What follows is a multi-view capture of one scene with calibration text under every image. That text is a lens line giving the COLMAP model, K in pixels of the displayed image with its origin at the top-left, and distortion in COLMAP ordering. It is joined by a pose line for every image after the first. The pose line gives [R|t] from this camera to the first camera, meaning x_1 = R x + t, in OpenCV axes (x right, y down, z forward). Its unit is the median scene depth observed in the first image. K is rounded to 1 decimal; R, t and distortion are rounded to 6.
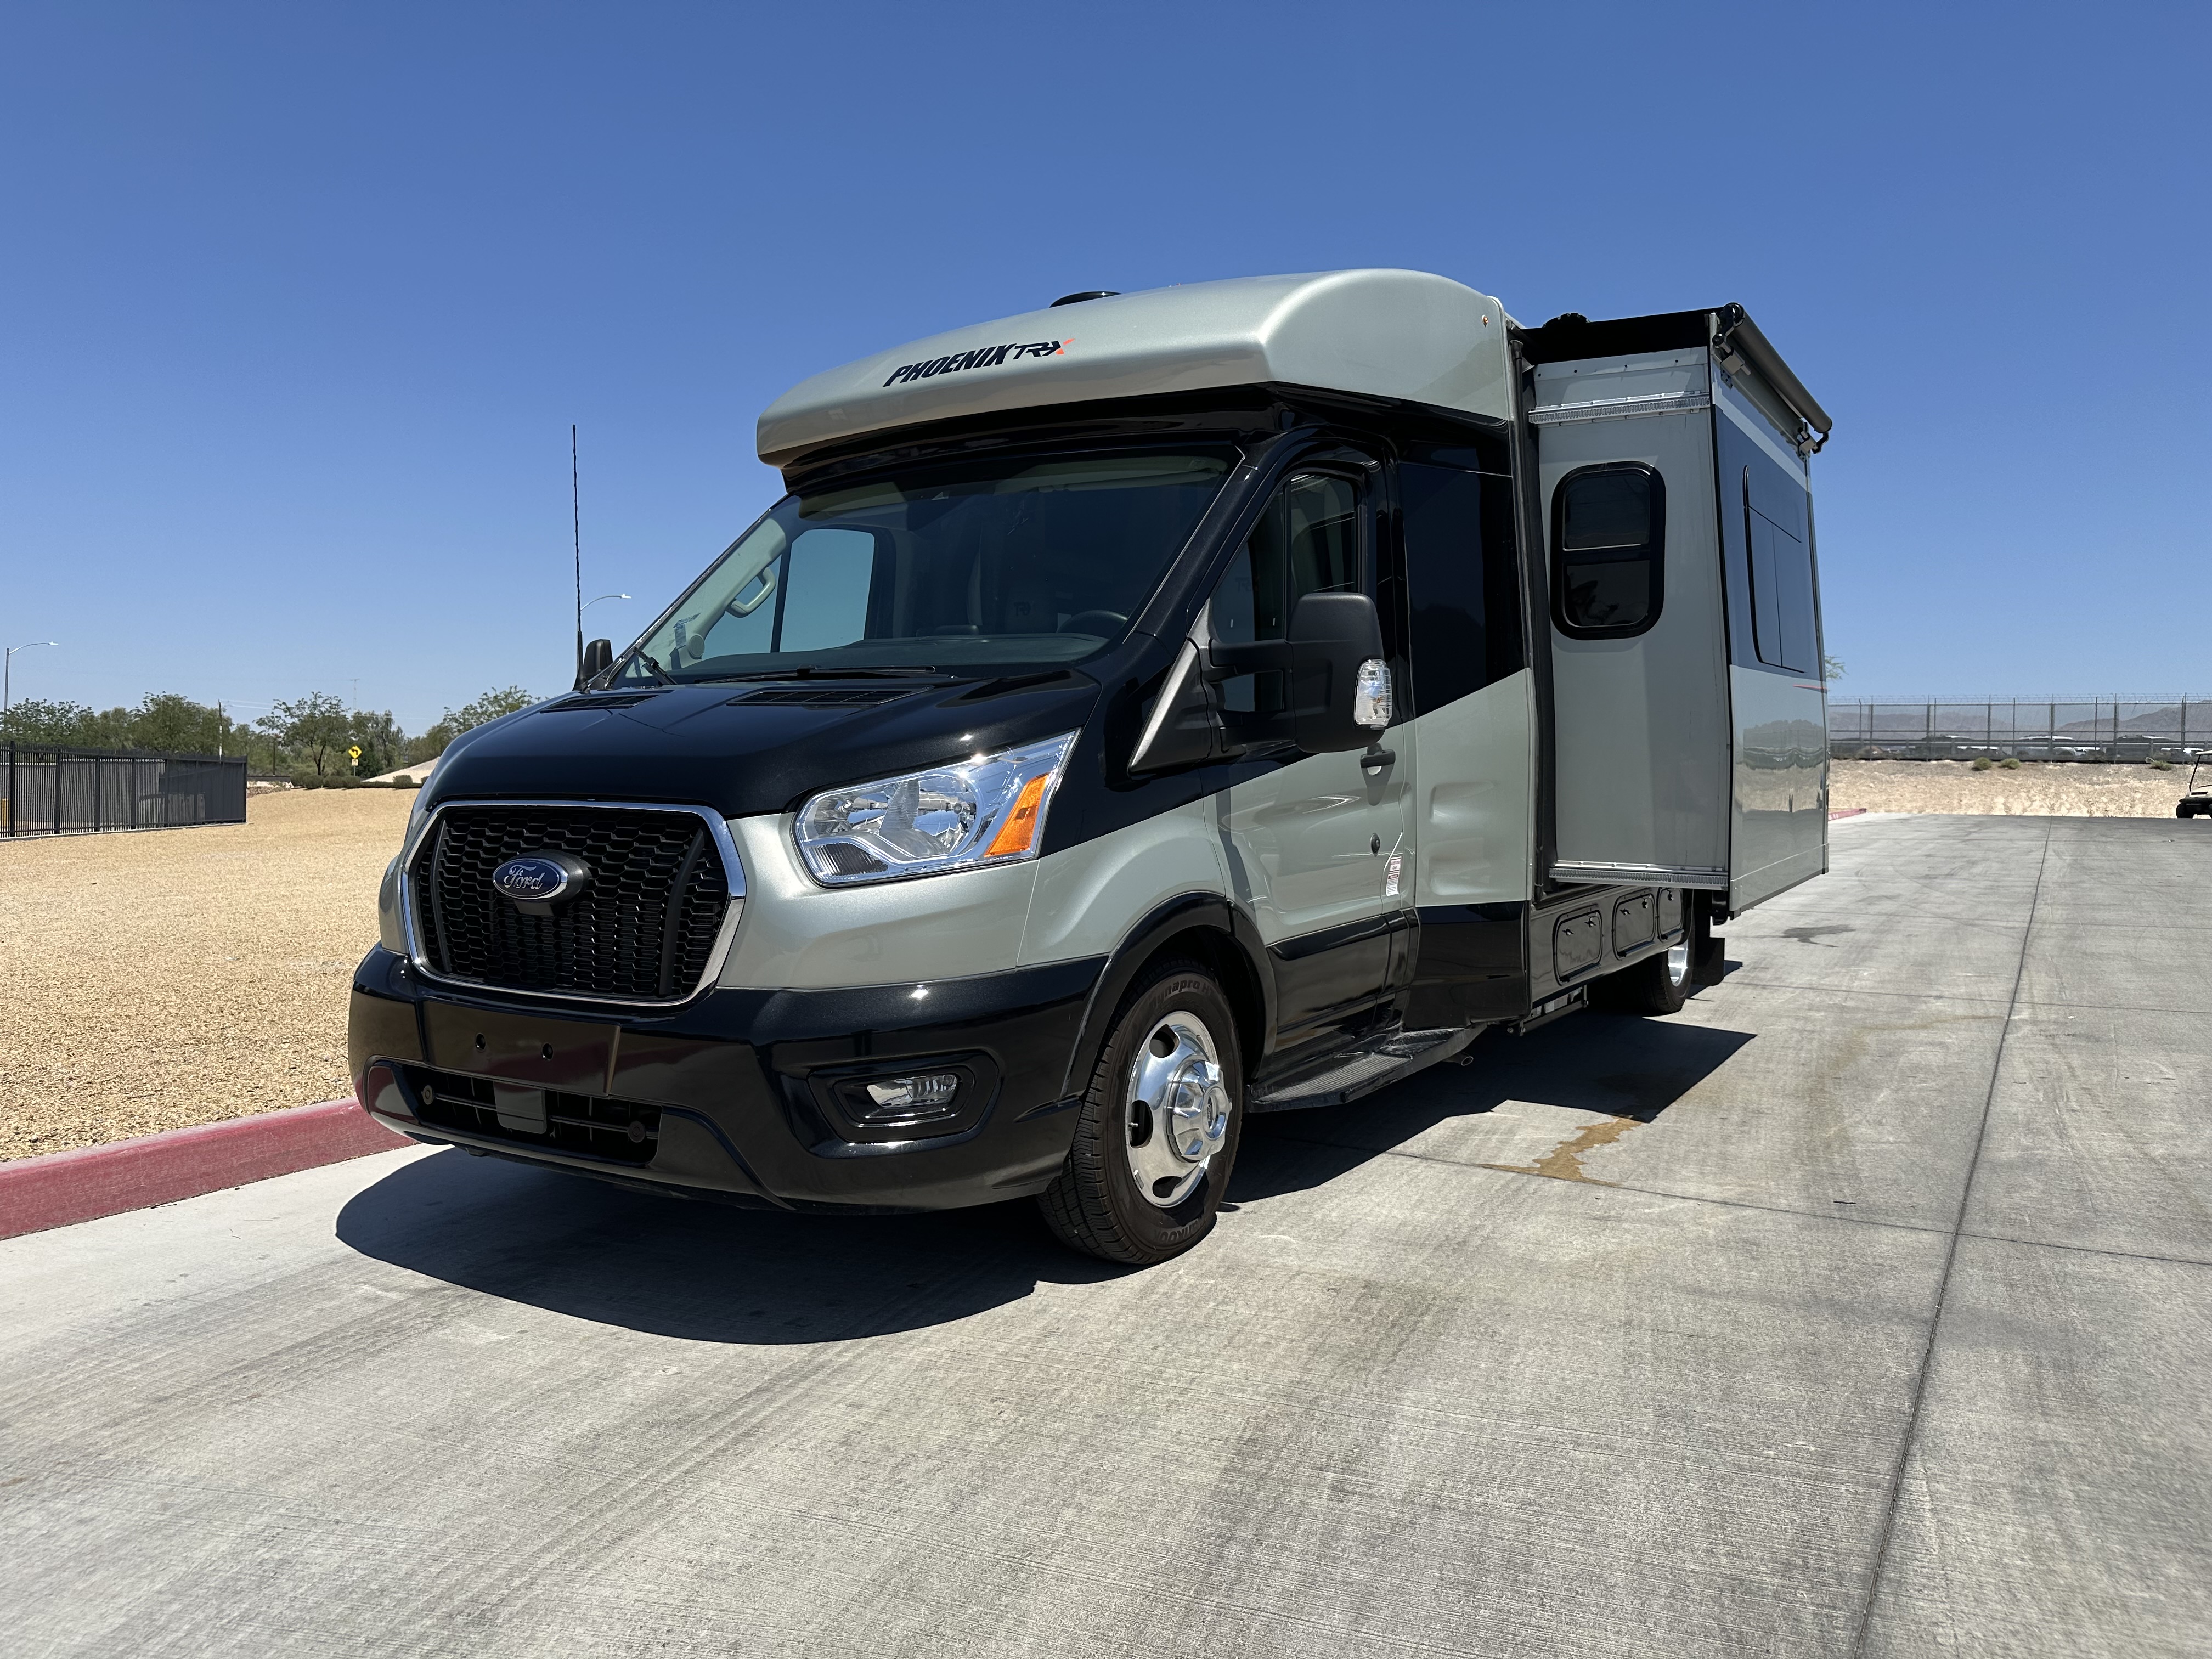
lens RADIAL K [[1581.4, 0, 1102.7], [0, 1581.4, 809.8], [0, 0, 1]] dist [0.005134, -0.014682]
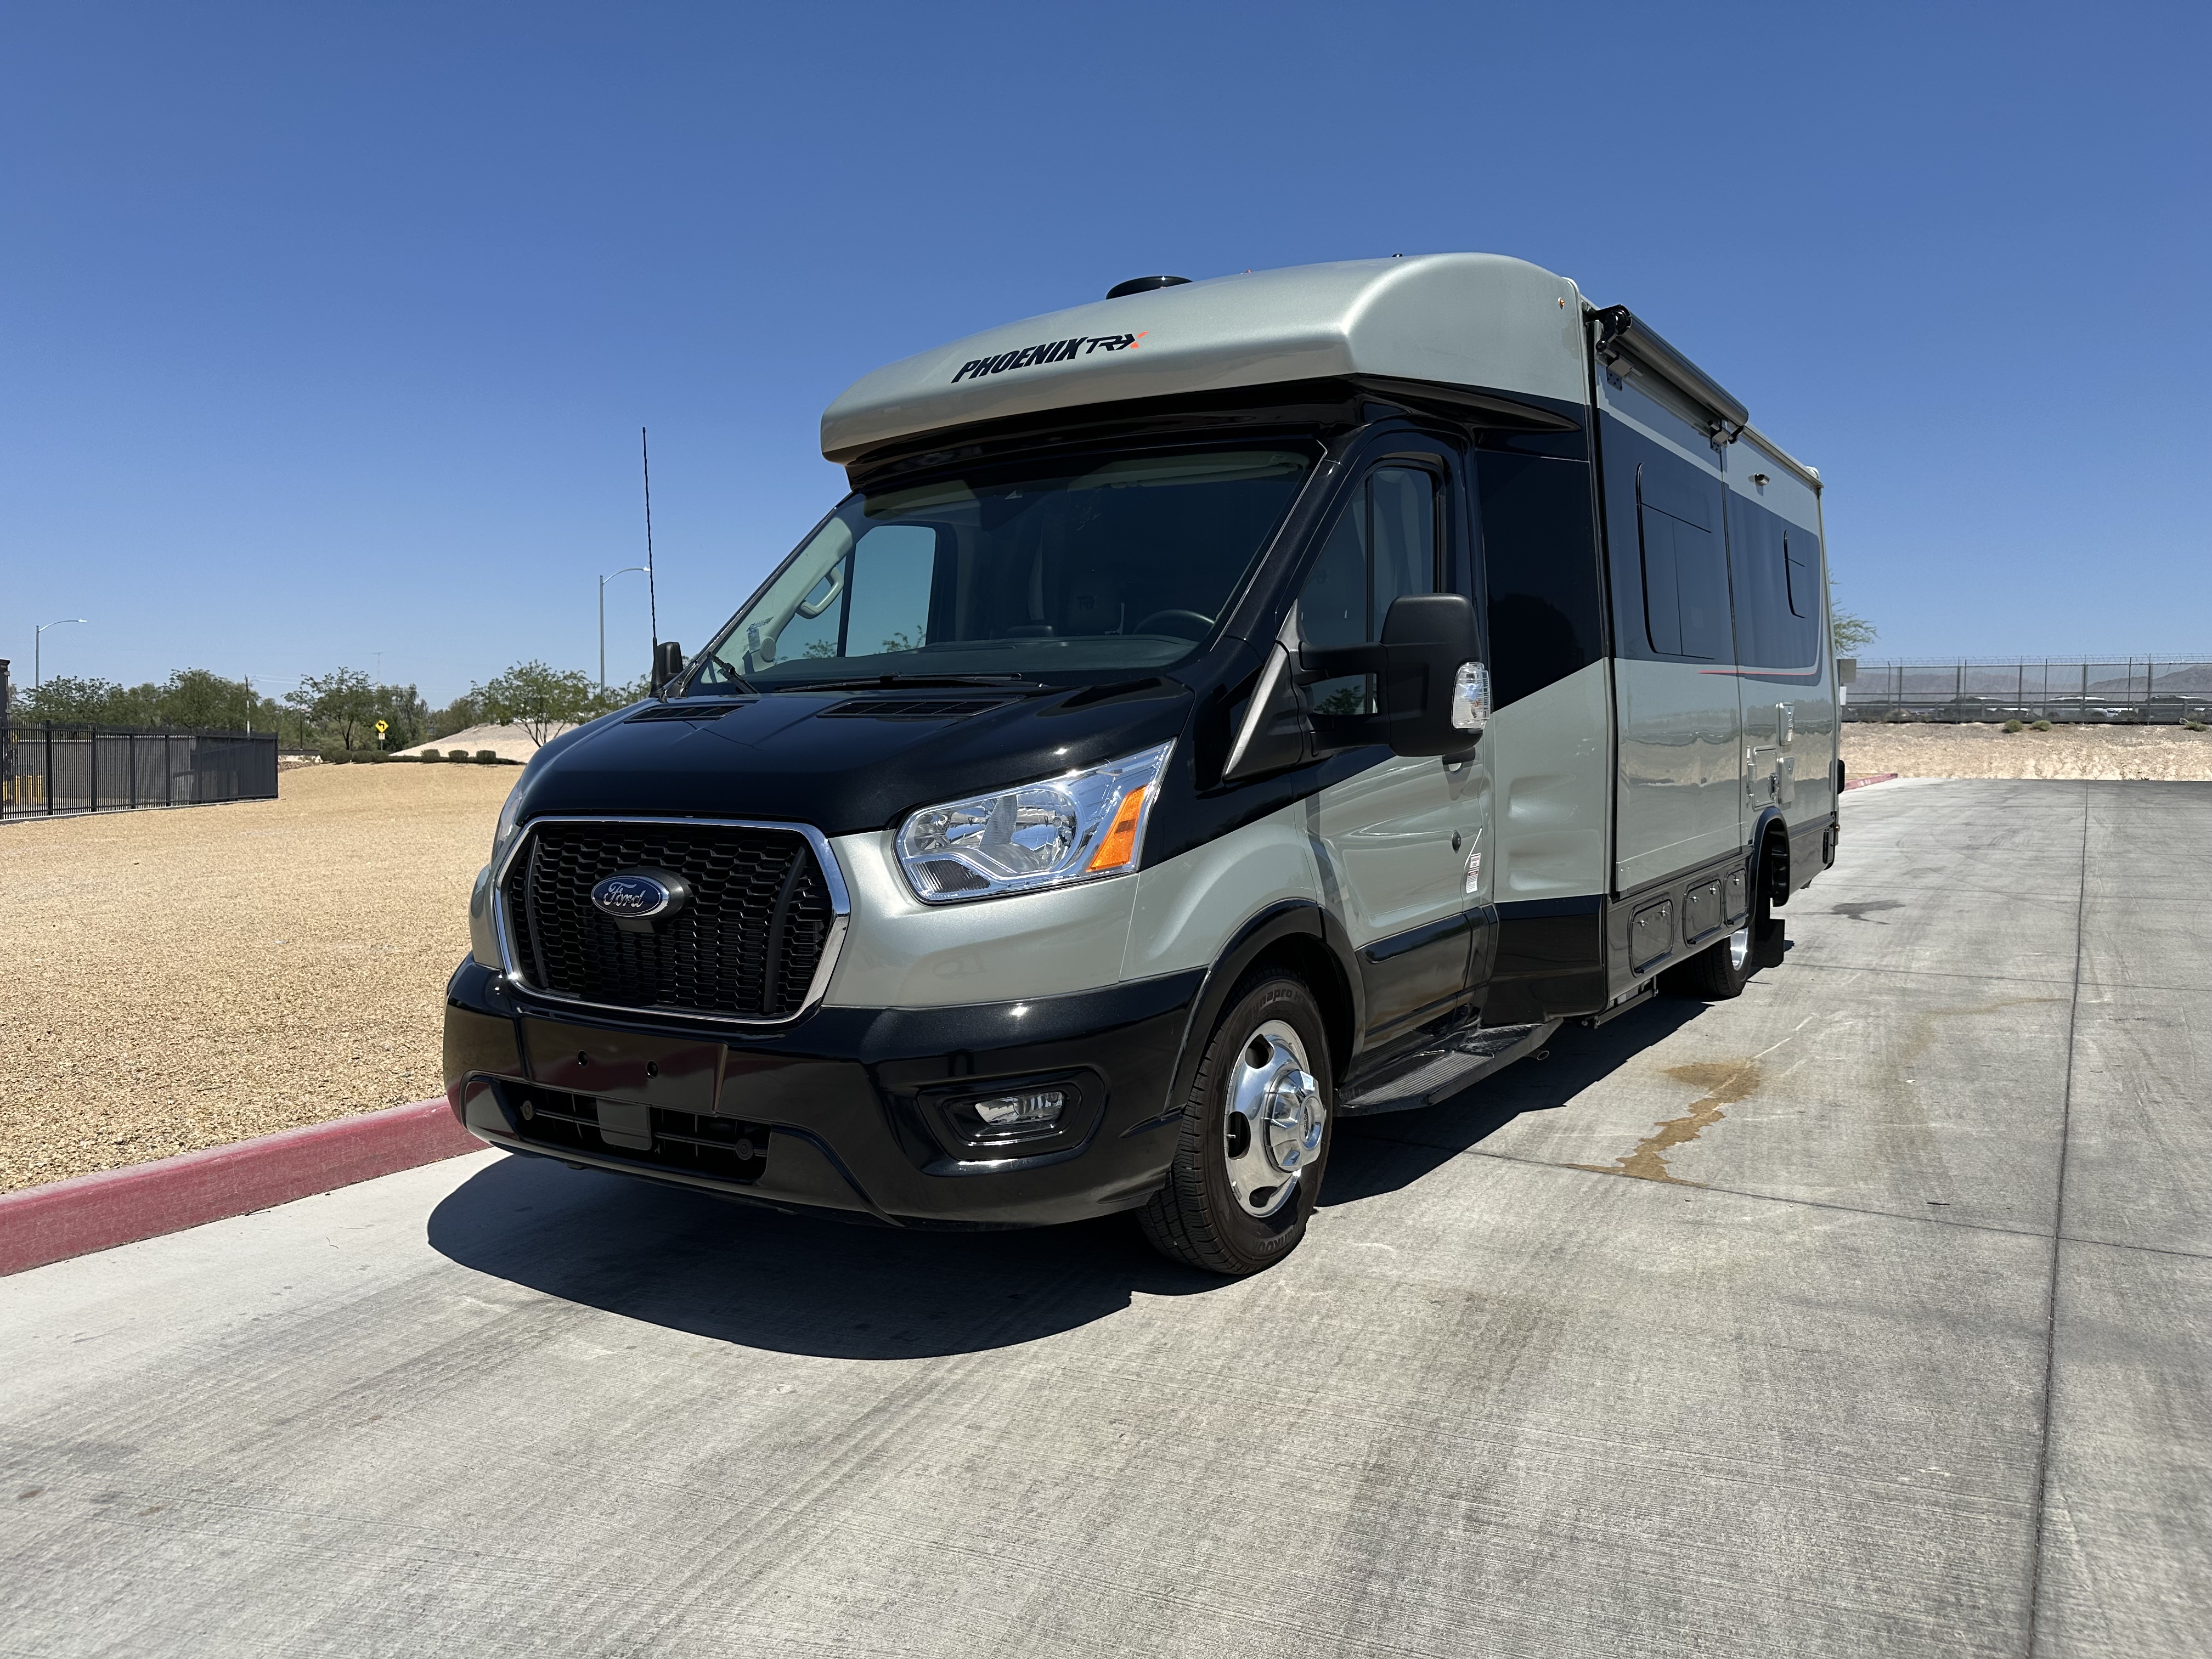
lens RADIAL K [[1575.2, 0, 1096.6], [0, 1575.2, 831.6], [0, 0, 1]] dist [0.011642, -0.022508]
pose [[0.999847, -0.006948, -0.016064, -0.050756], [0.007502, 0.999370, 0.034692, -0.028791], [0.015813, -0.034807, 0.999269, 0.014412]]
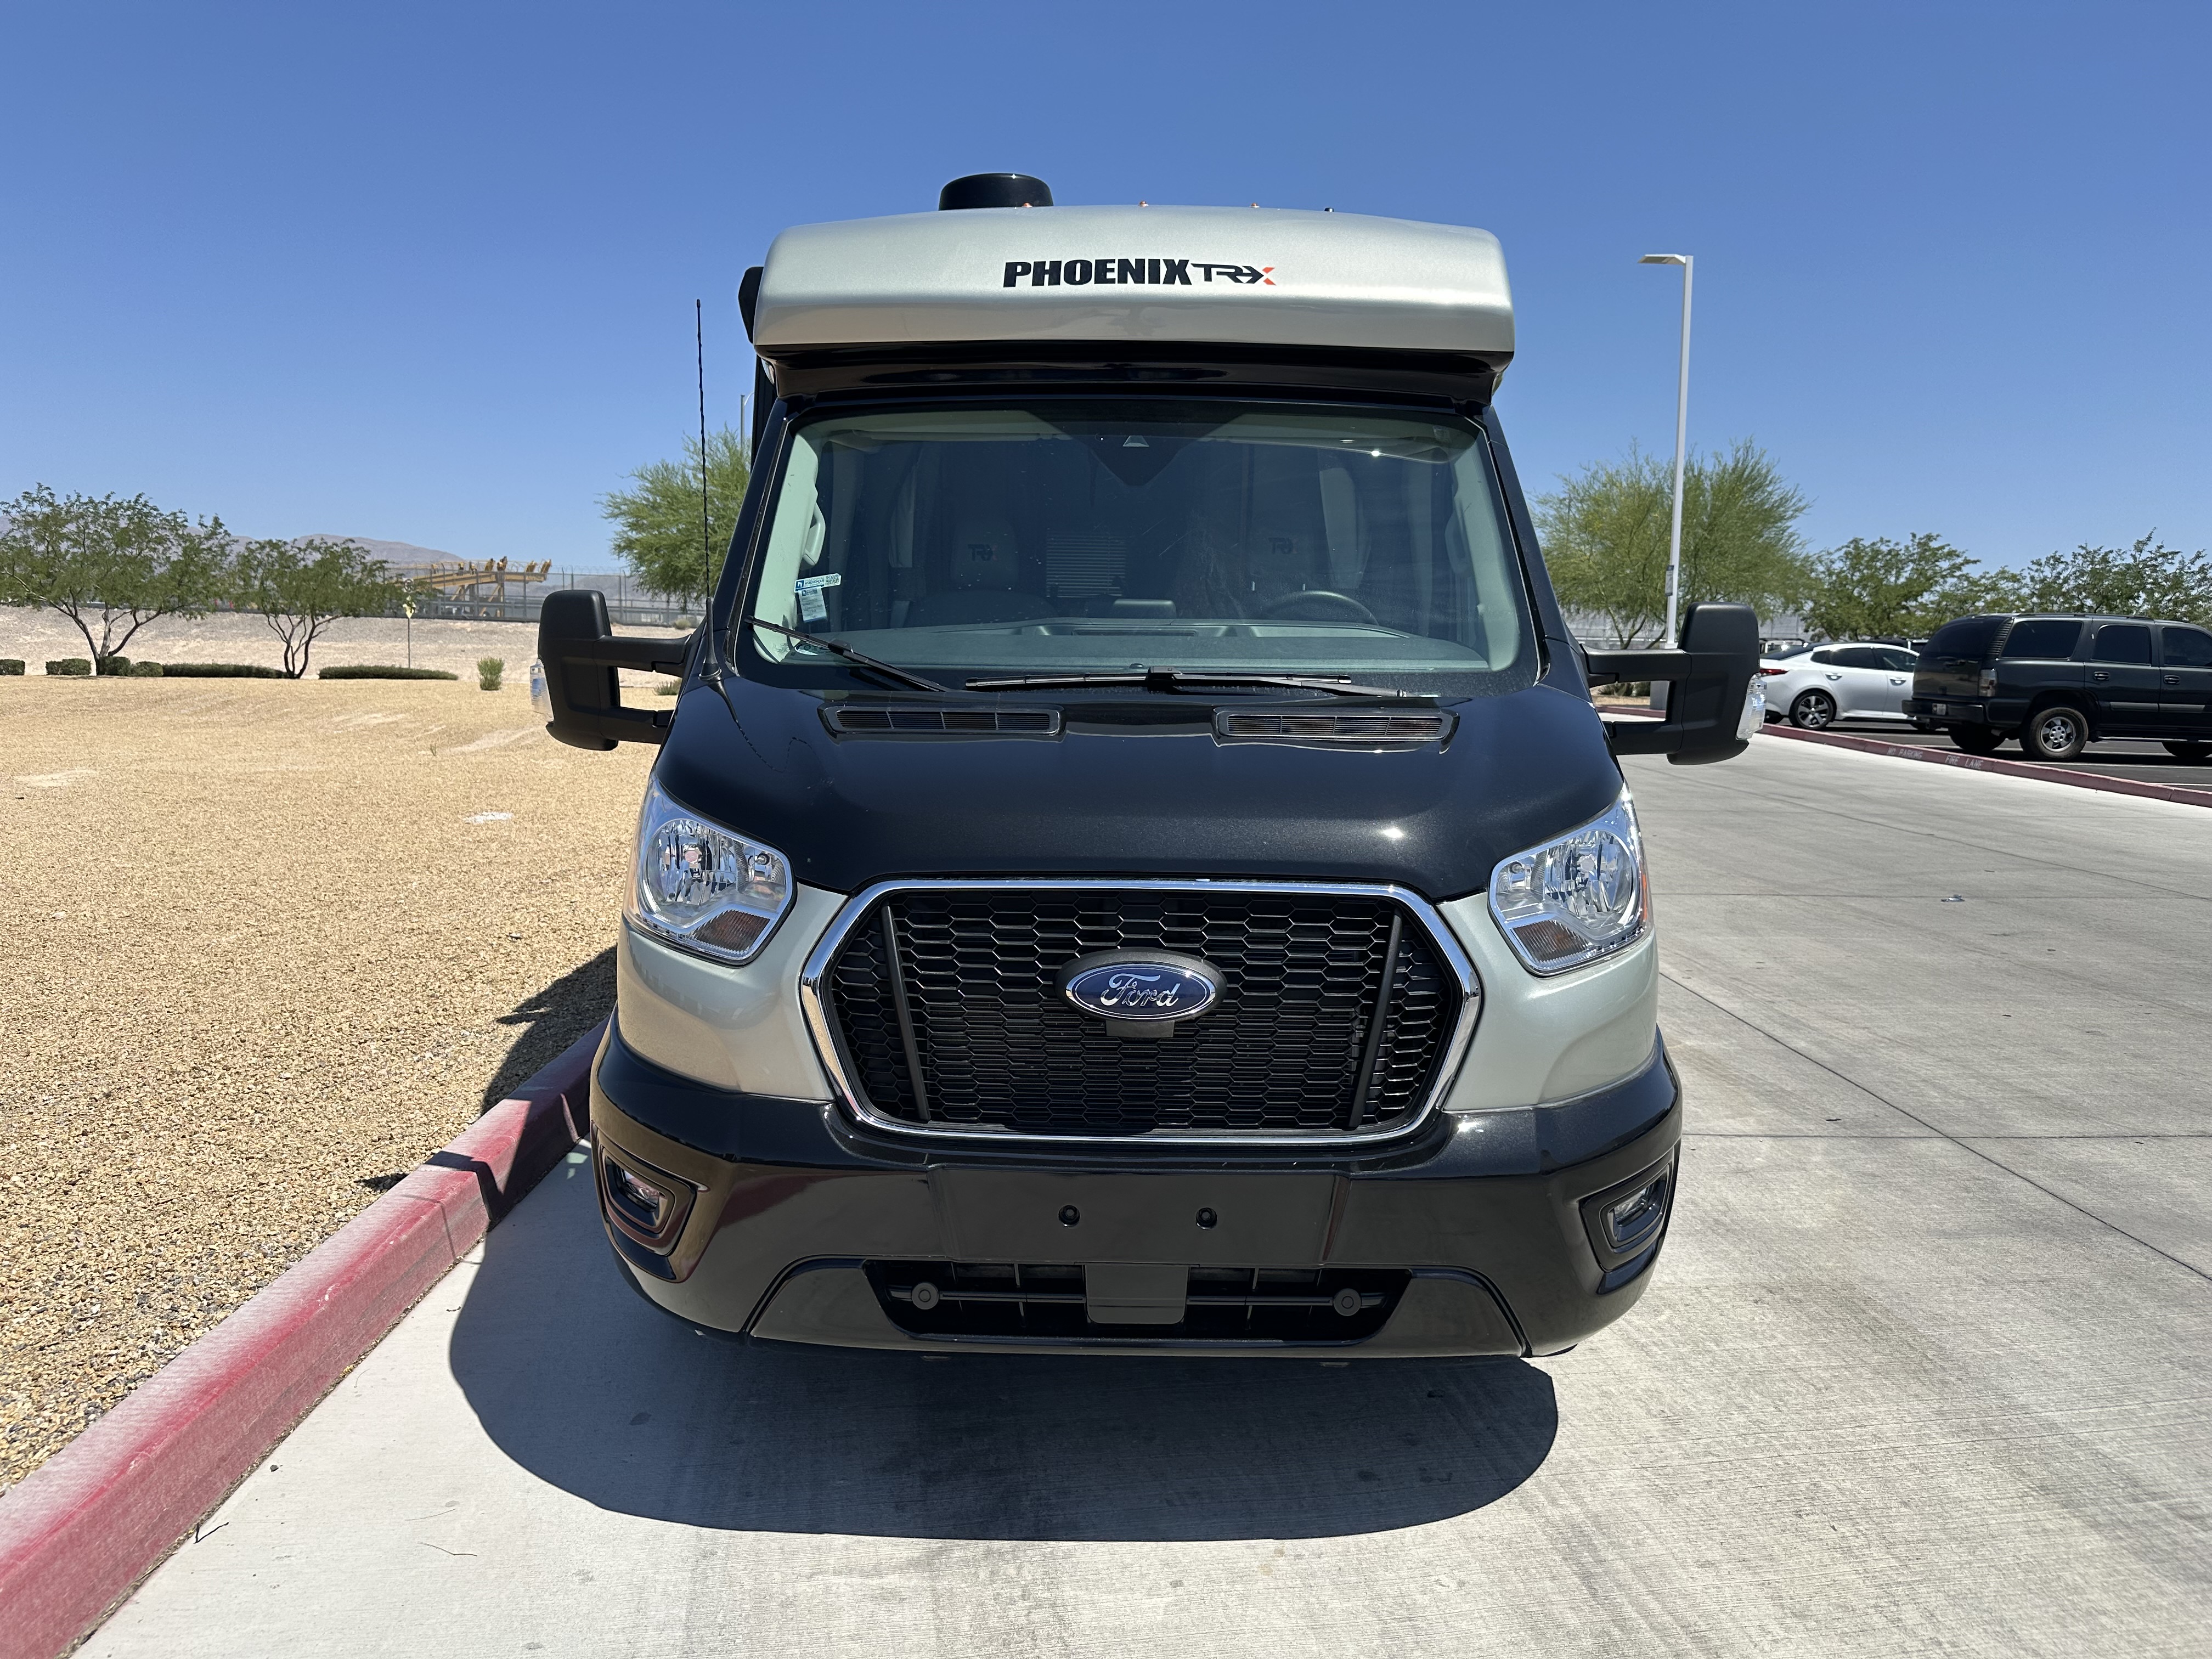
lens RADIAL K [[1604.2, 0, 1101.1], [0, 1604.2, 799.5], [0, 0, 1]] dist [0.001295, -0.012675]
pose [[0.848427, -0.043103, 0.527555, -0.756190], [-0.000832, 0.996569, 0.082762, -0.105443], [-0.529313, -0.070656, 0.845480, 0.377730]]
